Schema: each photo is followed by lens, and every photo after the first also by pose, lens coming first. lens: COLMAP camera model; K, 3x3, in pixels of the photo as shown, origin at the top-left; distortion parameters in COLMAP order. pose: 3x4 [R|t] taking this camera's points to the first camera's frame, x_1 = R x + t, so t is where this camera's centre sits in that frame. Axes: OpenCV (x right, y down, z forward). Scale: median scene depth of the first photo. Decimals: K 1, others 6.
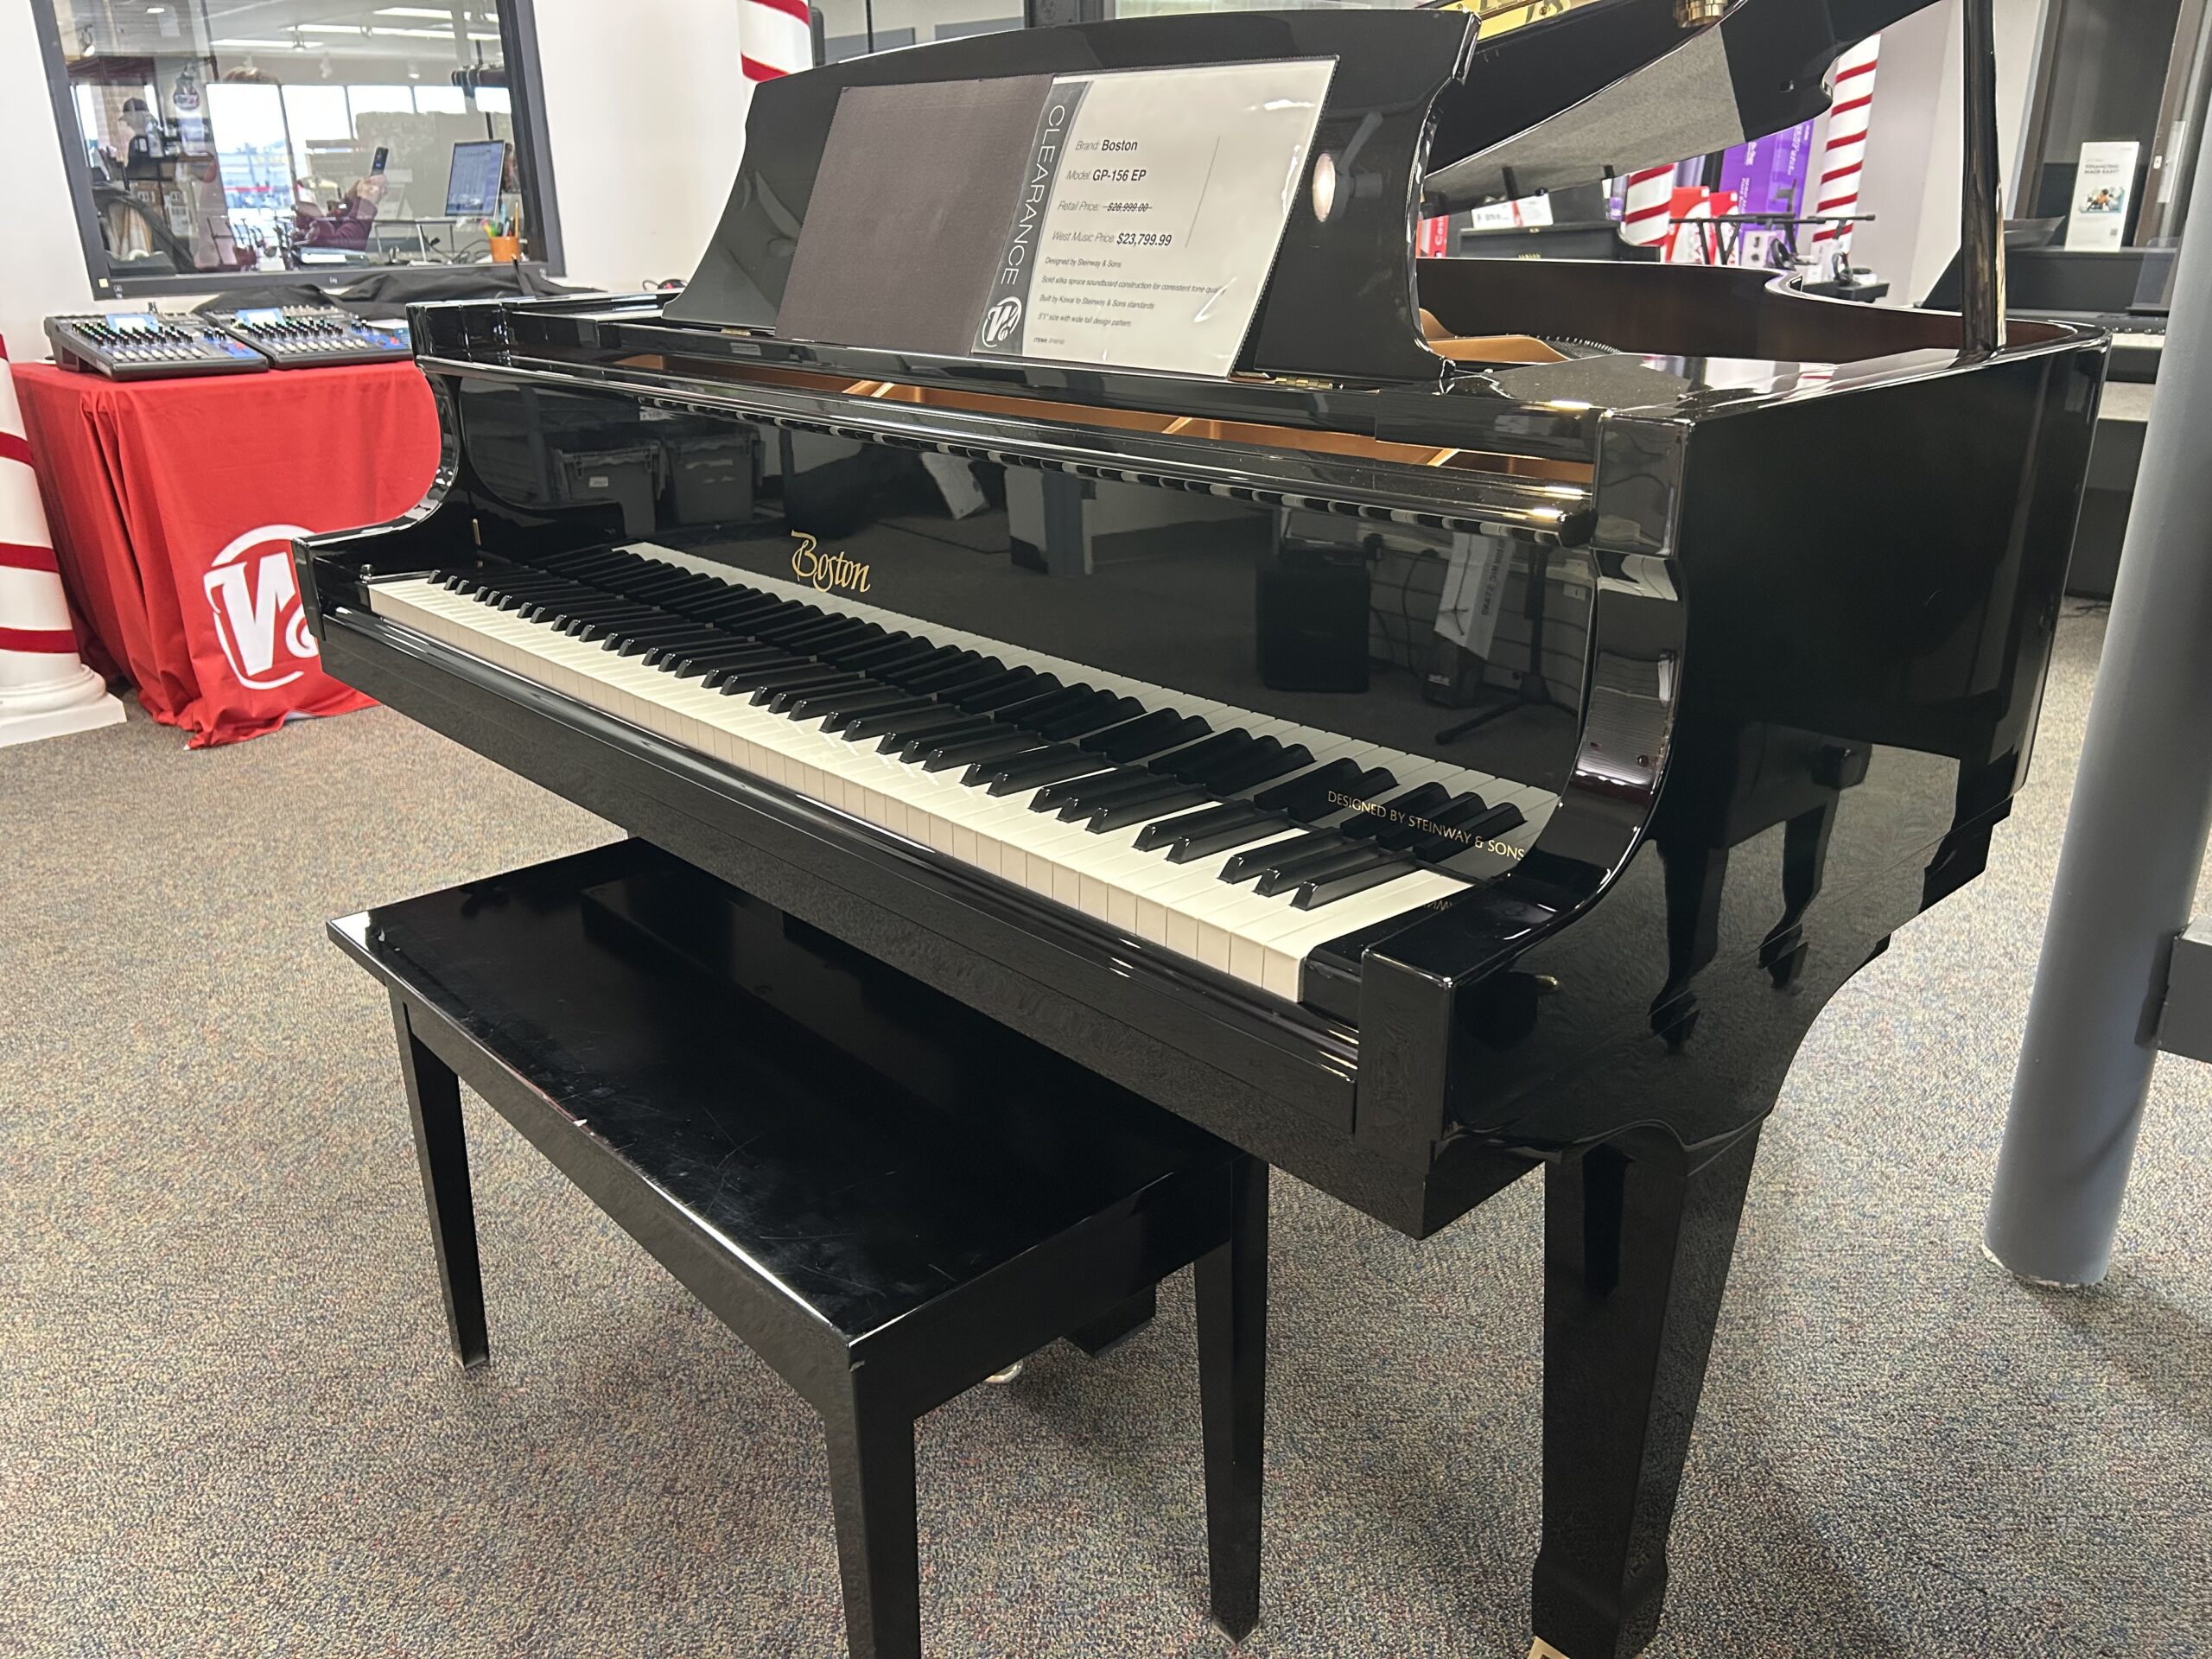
lens RADIAL K [[1725.0, 0, 1106.0], [0, 1725.0, 829.5], [0, 0, 1]] dist [0.004405, 0.000167]
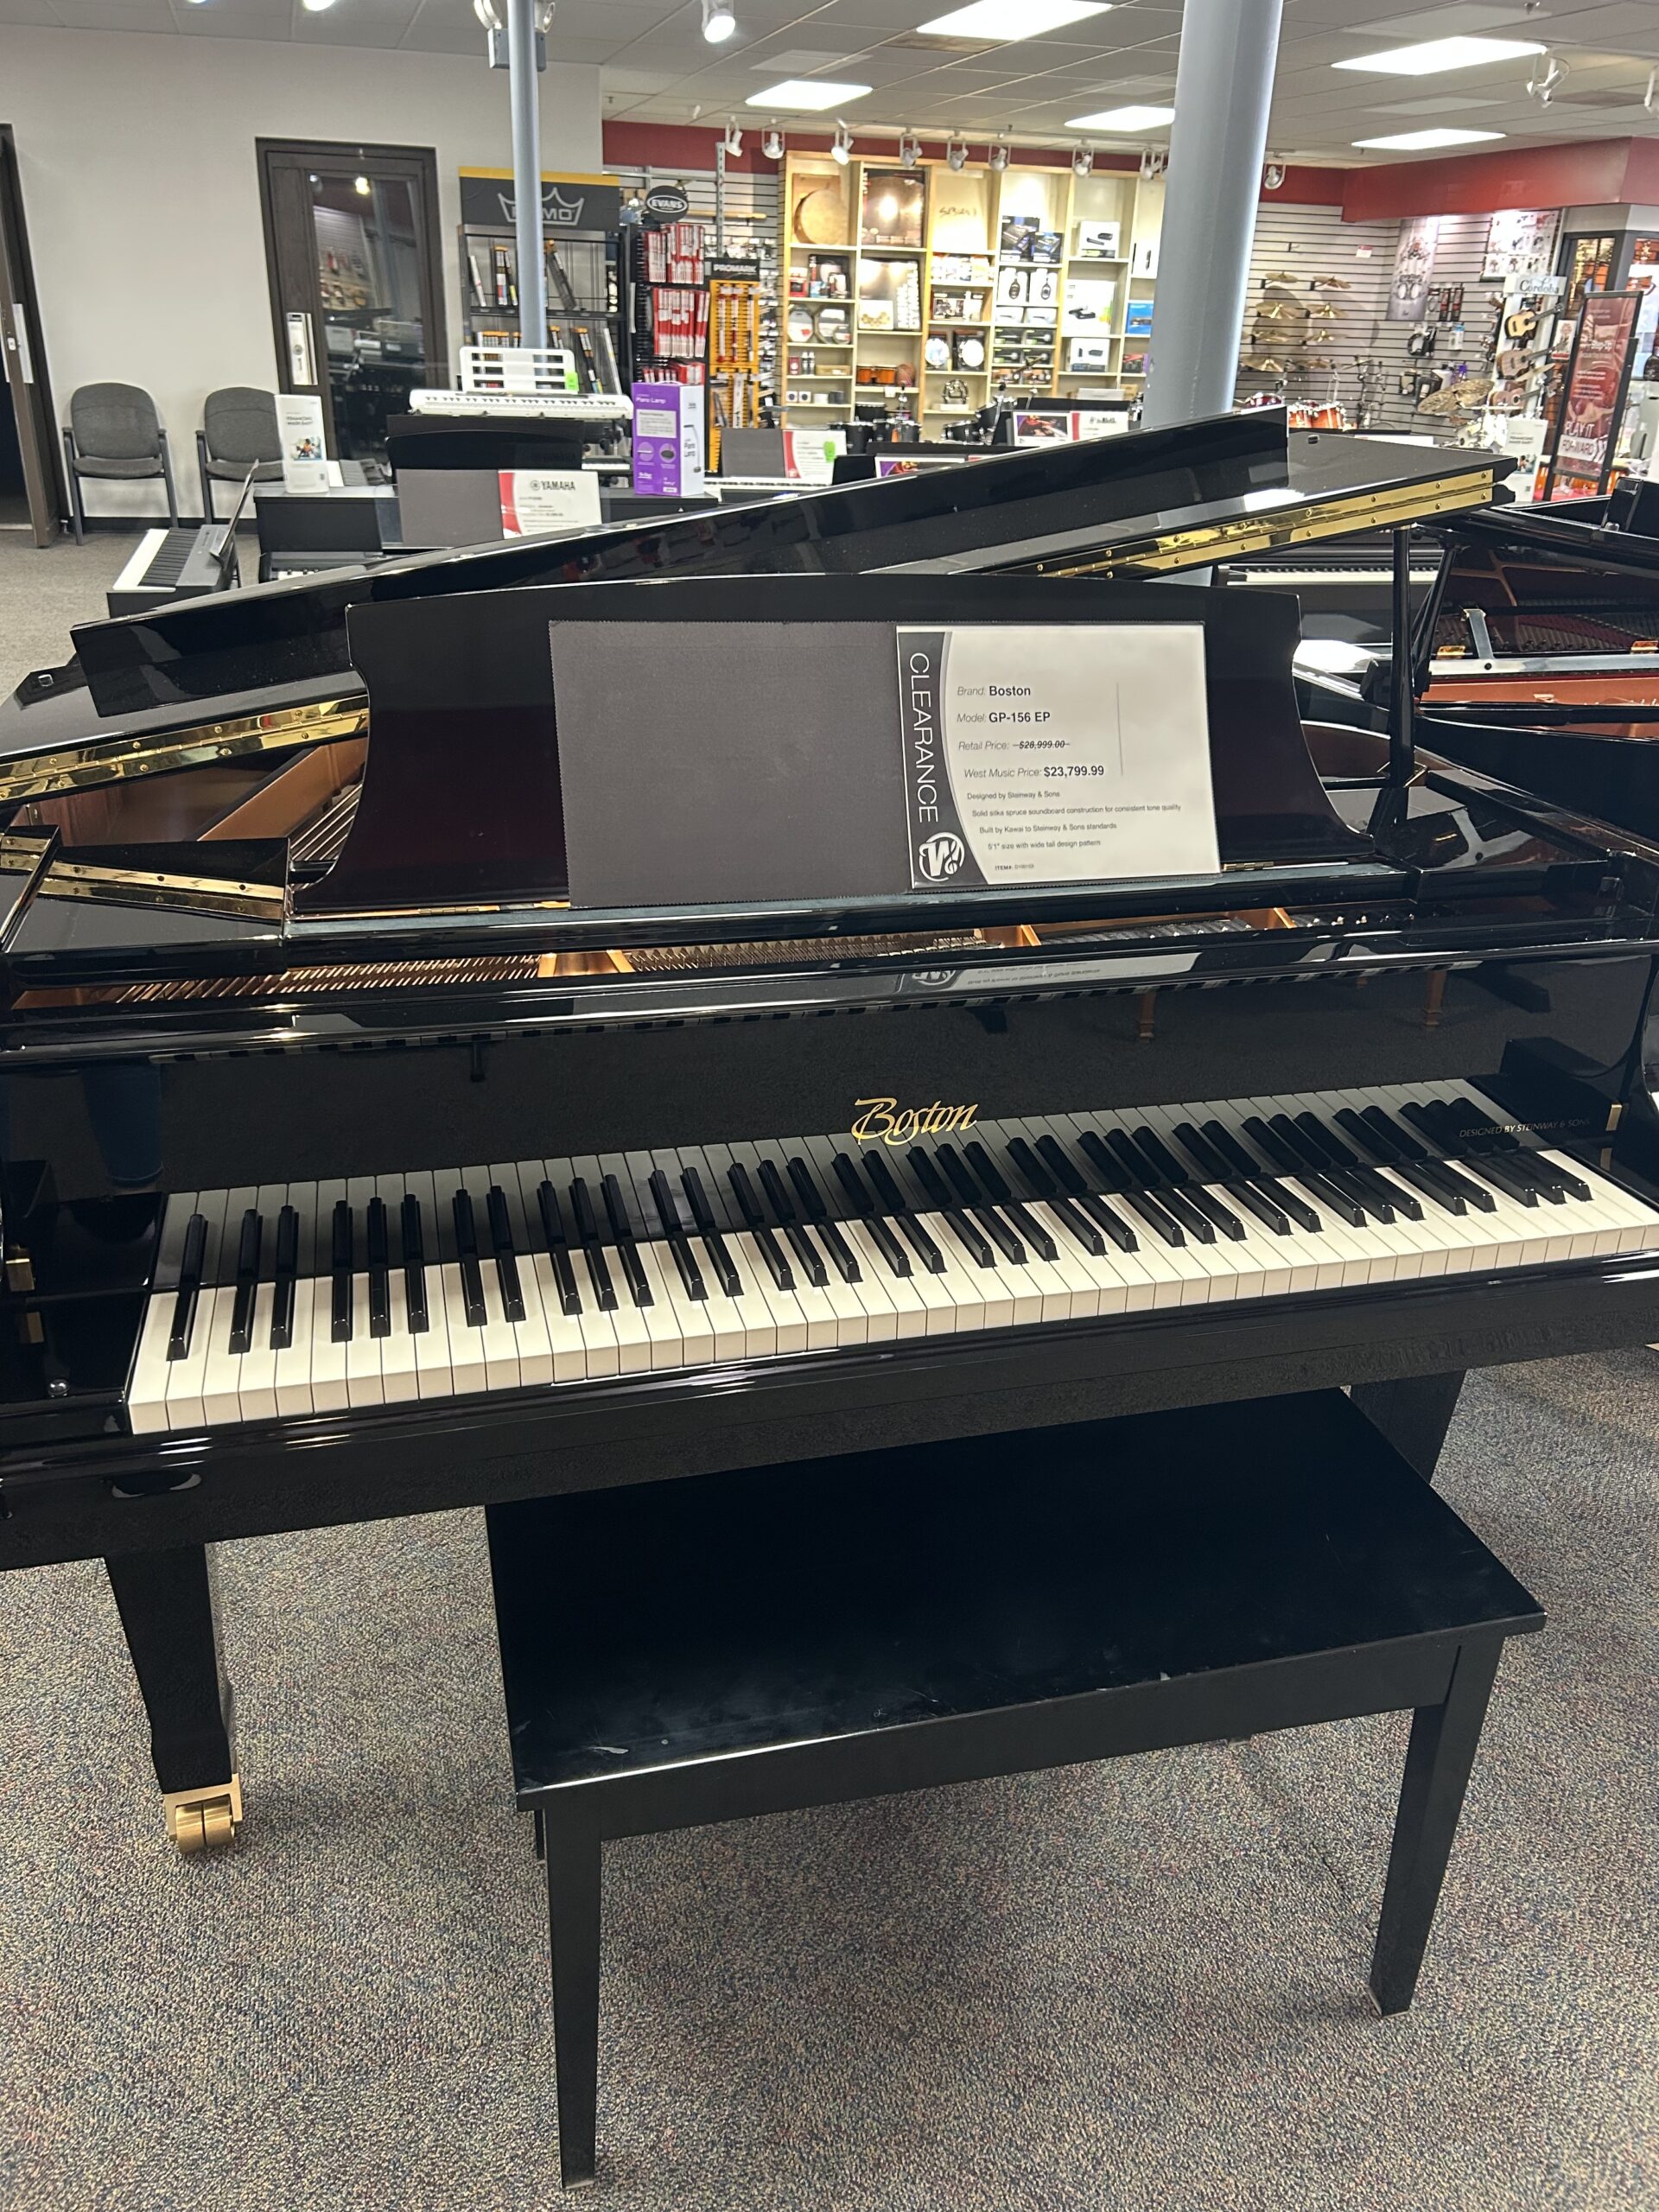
lens RADIAL K [[1706.8, 0, 829.5], [0, 1706.8, 1106.0], [0, 0, 1]] dist [0.086455, 0.000621]
pose [[0.467477, -0.343096, 0.814709, -1.045222], [0.276658, 0.932097, 0.233785, -0.424768], [-0.839598, 0.116106, 0.530654, 0.505893]]
